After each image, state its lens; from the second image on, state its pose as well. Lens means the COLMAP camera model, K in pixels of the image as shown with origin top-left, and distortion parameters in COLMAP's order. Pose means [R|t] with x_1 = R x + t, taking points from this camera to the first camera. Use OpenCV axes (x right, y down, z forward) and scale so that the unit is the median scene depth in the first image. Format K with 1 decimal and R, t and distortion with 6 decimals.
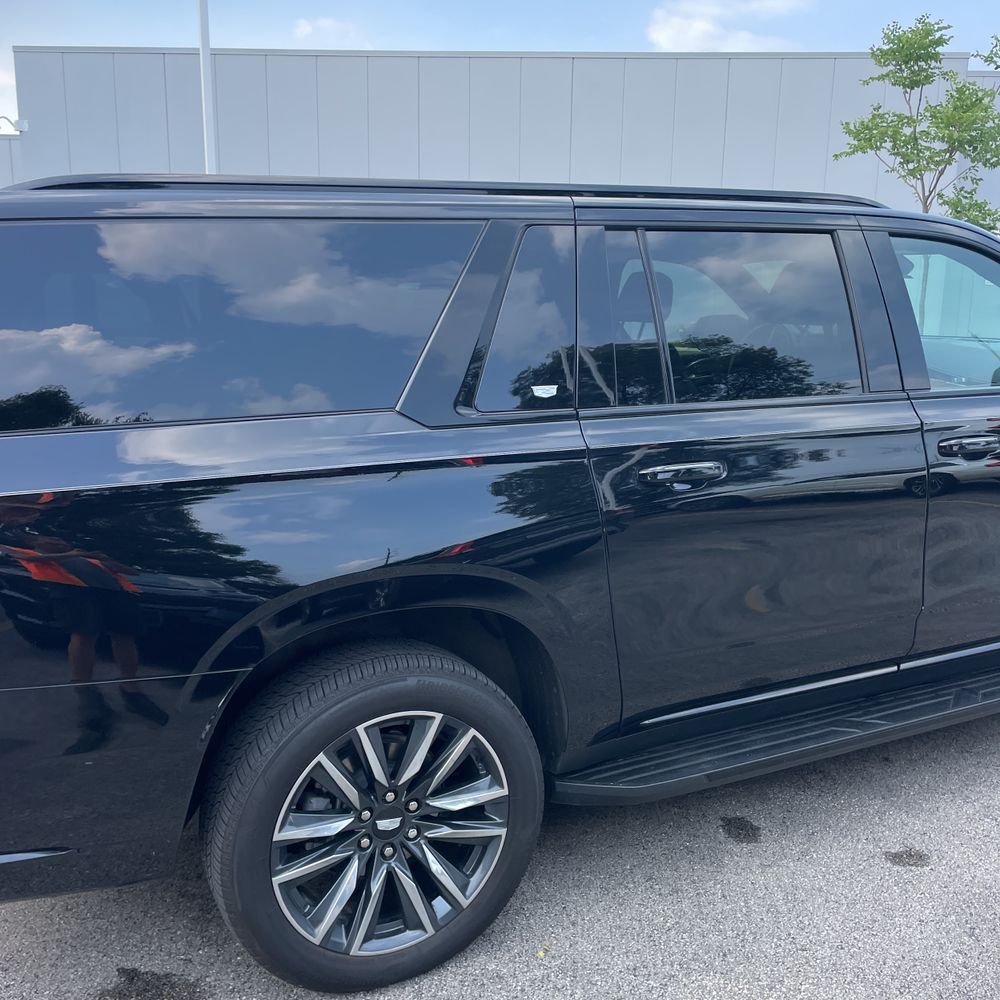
lens RADIAL K [[1014.2, 0, 489.7], [0, 1014.2, 487.7], [0, 0, 1]] dist [0.080218, -0.098307]
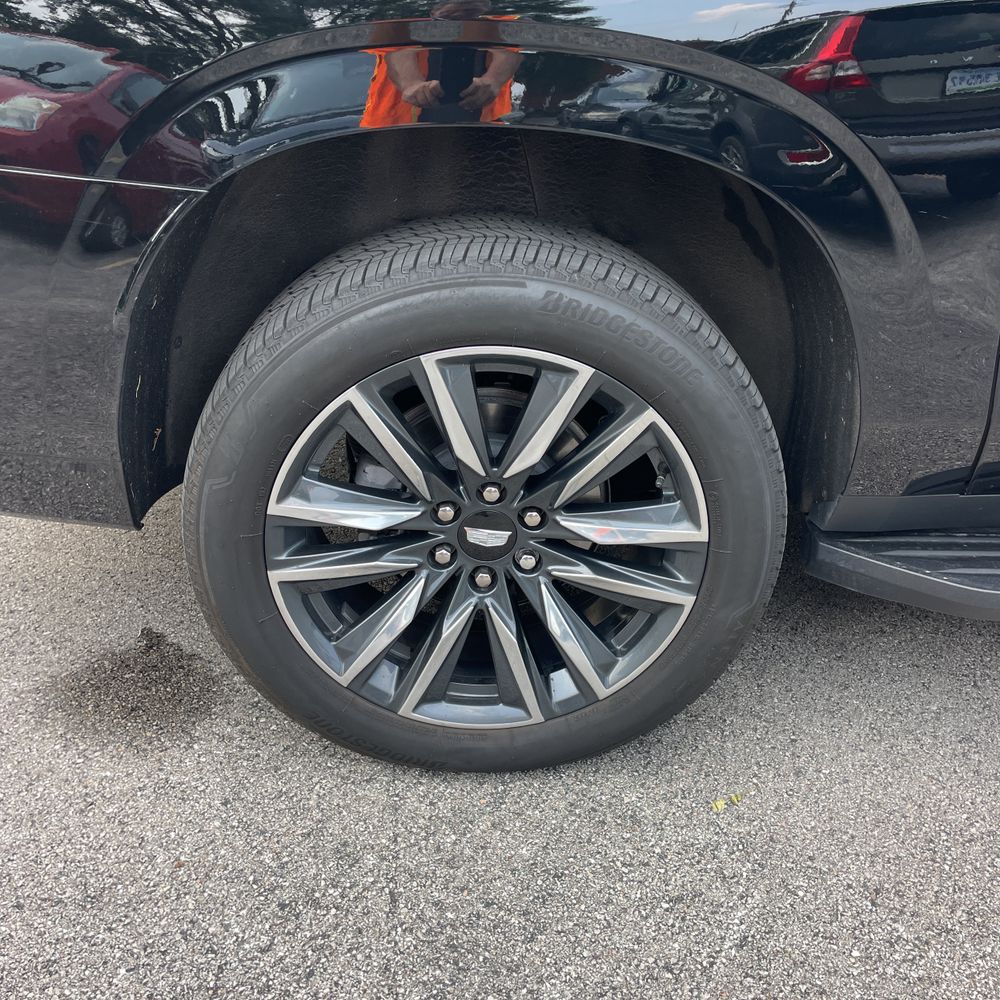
lens RADIAL K [[1014.2, 0, 489.7], [0, 1014.2, 487.7], [0, 0, 1]] dist [0.080218, -0.098307]
pose [[0.907395, 0.226790, -0.353837, 0.101672], [-0.119086, 0.946147, 0.301039, 0.127263], [0.403055, -0.231024, 0.885537, 0.493280]]
